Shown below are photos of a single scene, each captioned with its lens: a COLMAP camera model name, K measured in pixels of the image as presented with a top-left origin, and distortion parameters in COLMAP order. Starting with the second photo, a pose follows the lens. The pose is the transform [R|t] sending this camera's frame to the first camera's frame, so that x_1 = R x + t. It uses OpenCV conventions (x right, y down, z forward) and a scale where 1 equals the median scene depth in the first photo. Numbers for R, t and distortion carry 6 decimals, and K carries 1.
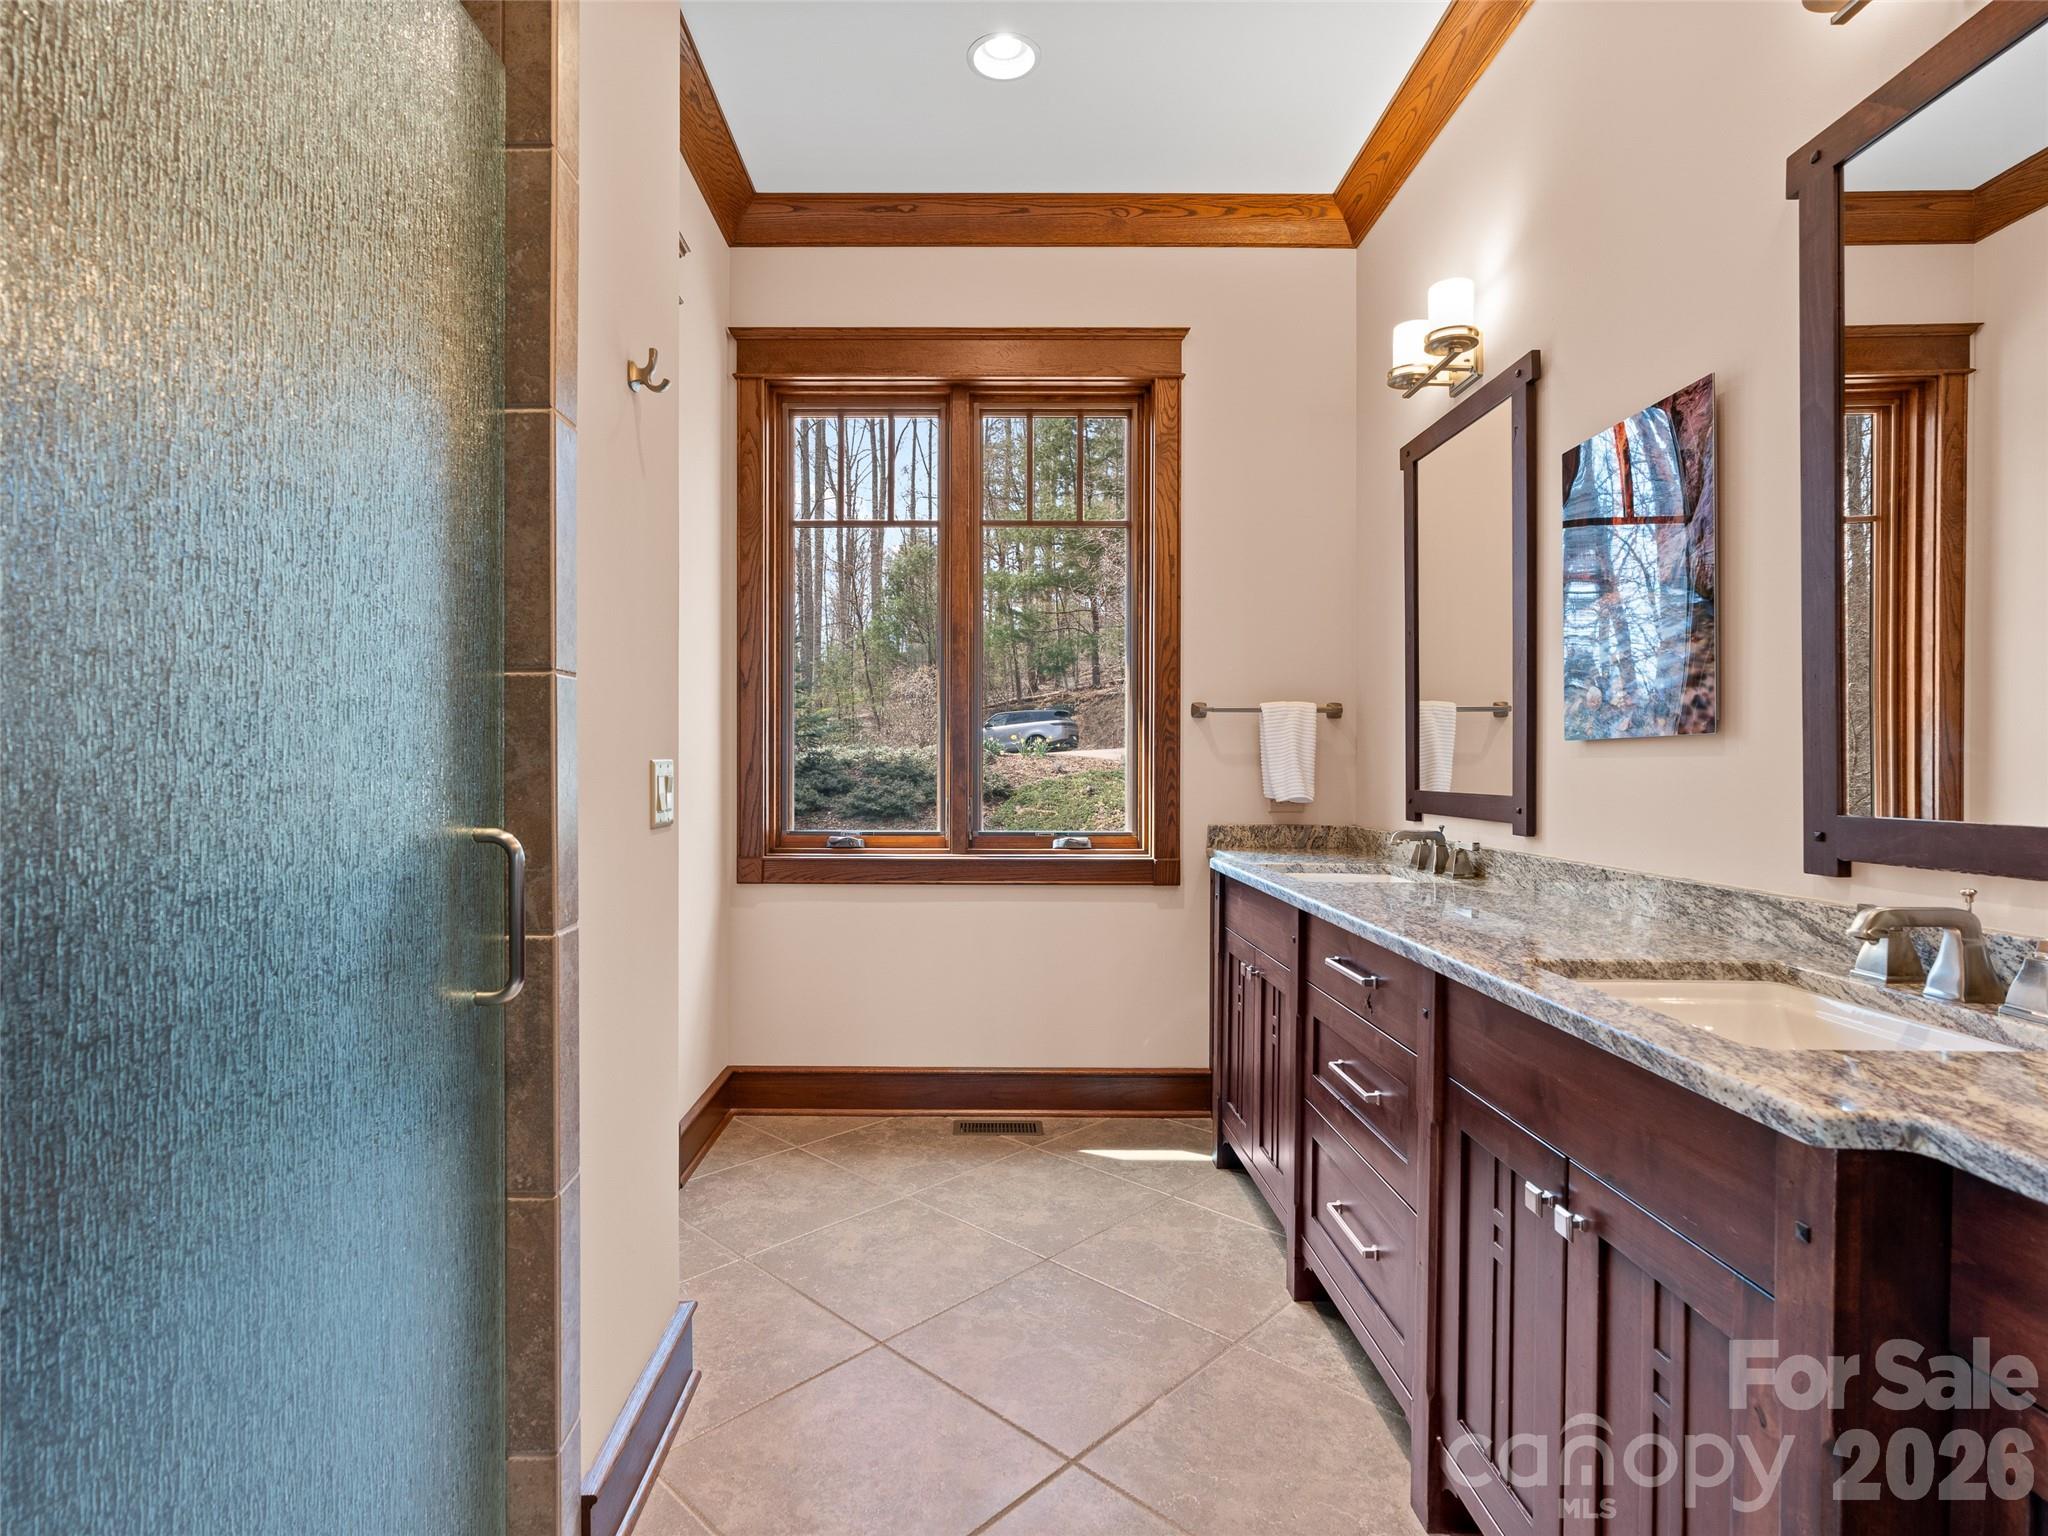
lens RADIAL K [[1045.3, 0, 1005.3], [0, 1045.3, 767.1], [0, 0, 1]] dist [-0.014261, 0.005240]
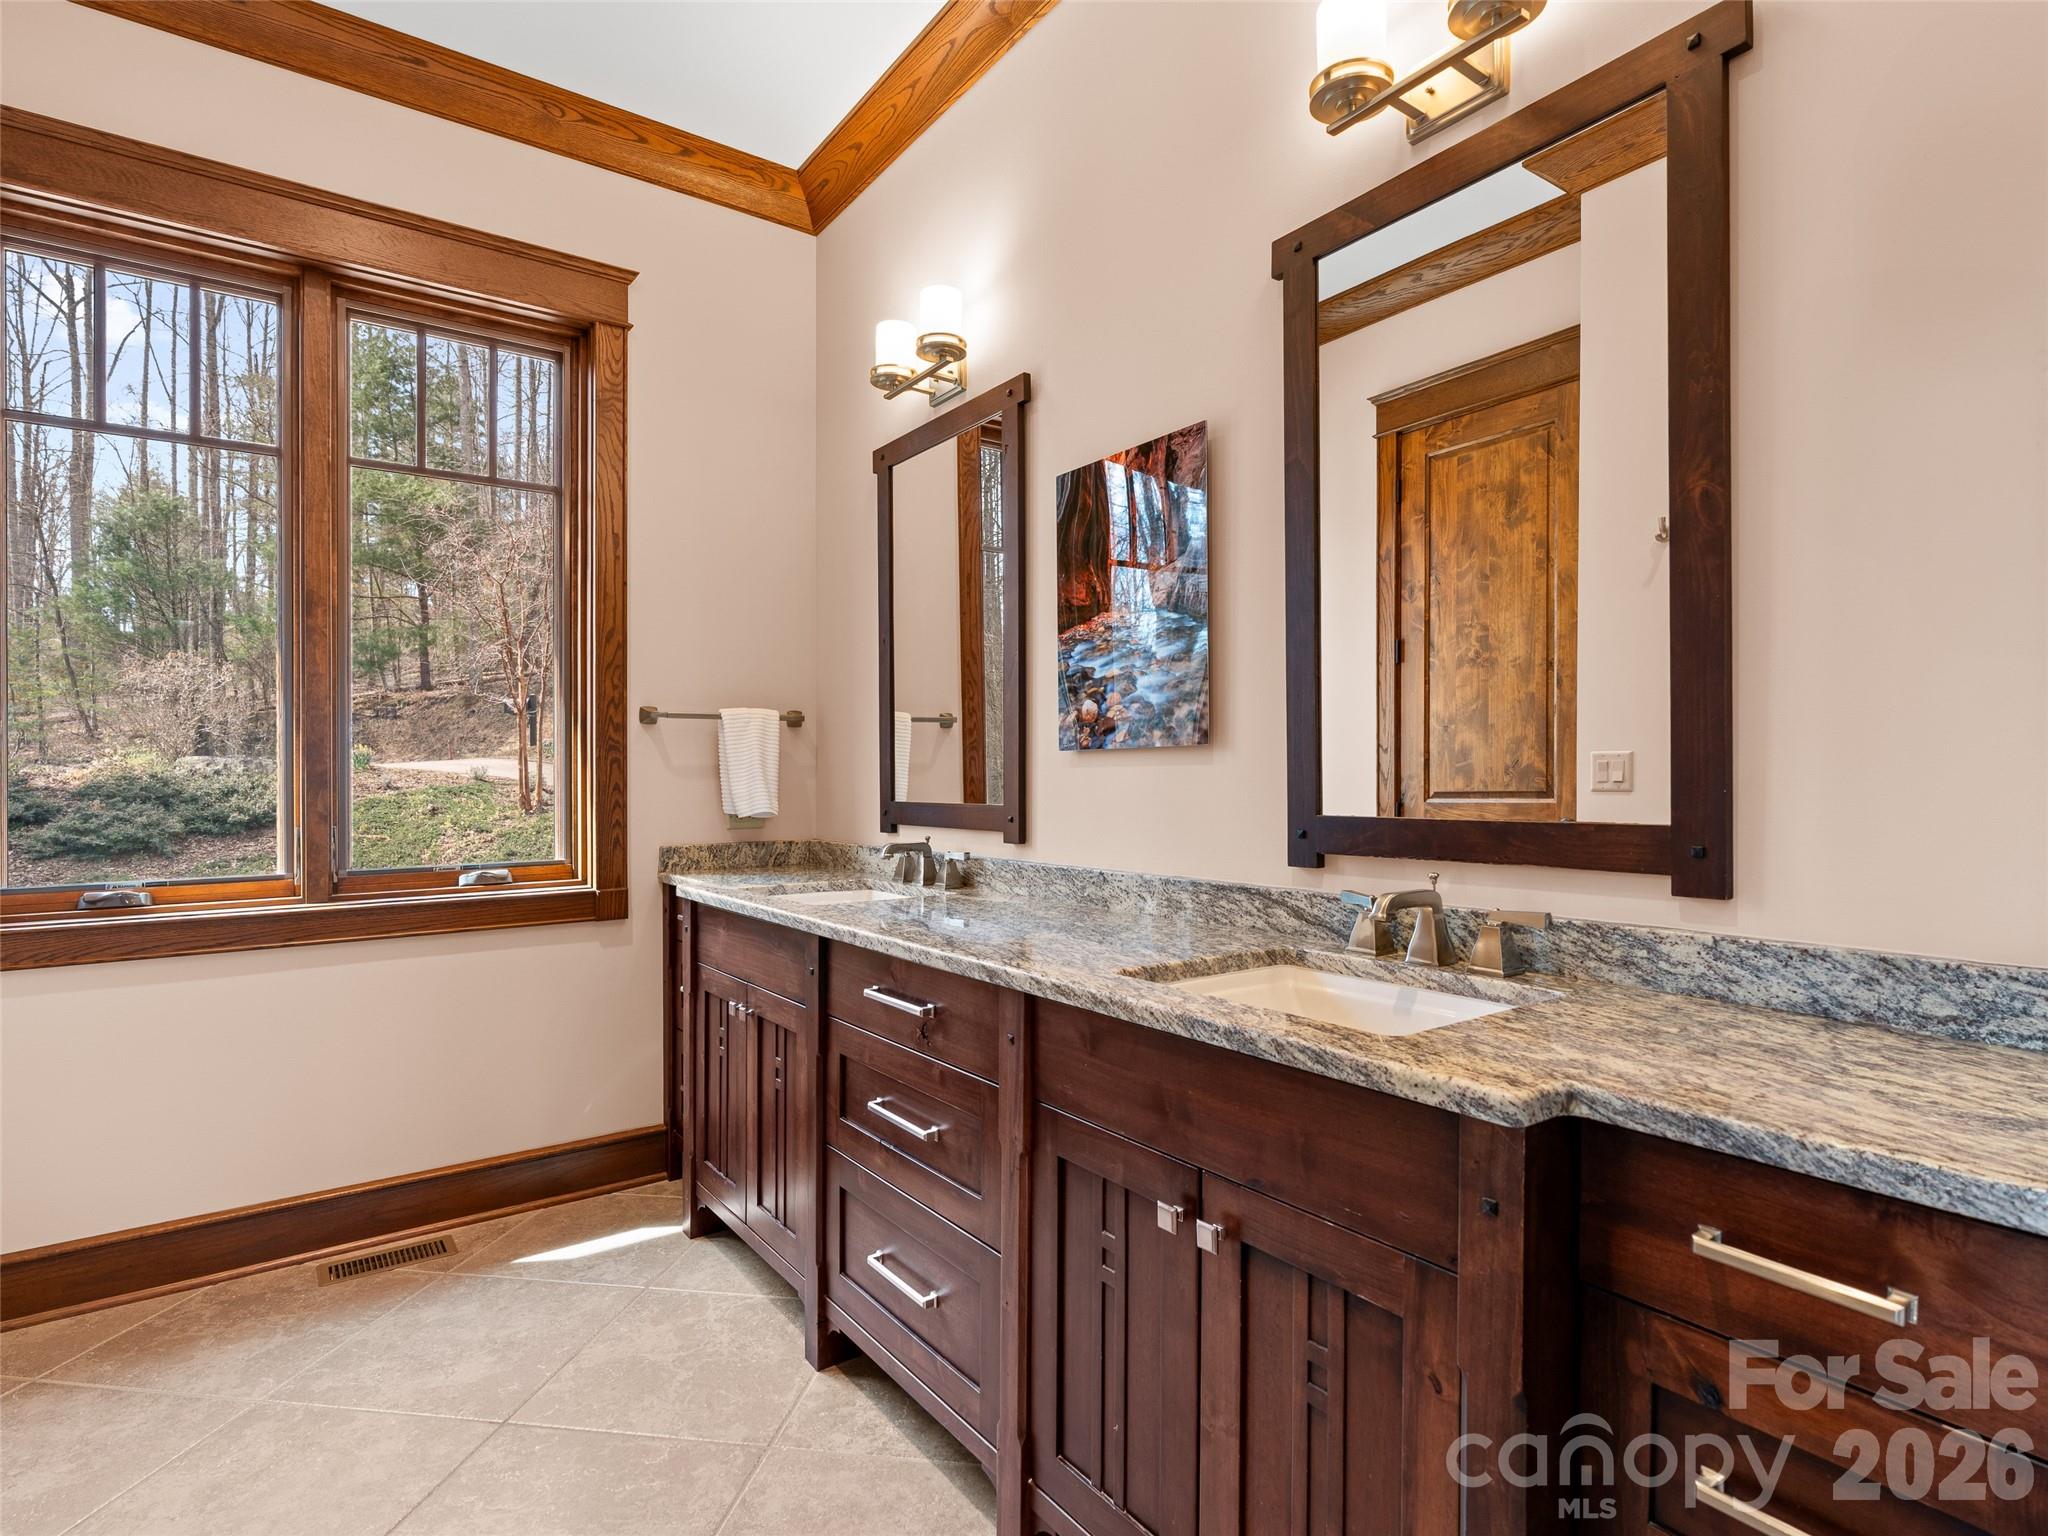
lens RADIAL K [[1045.3, 0, 1035.7], [0, 1045.3, 773.2], [0, 0, 1]] dist [-0.014261, 0.005240]
pose [[0.808581, -0.010628, 0.588288, -0.083717], [0.012984, 0.999916, 0.000219, -0.002959], [-0.588241, 0.007461, 0.808651, 0.136942]]
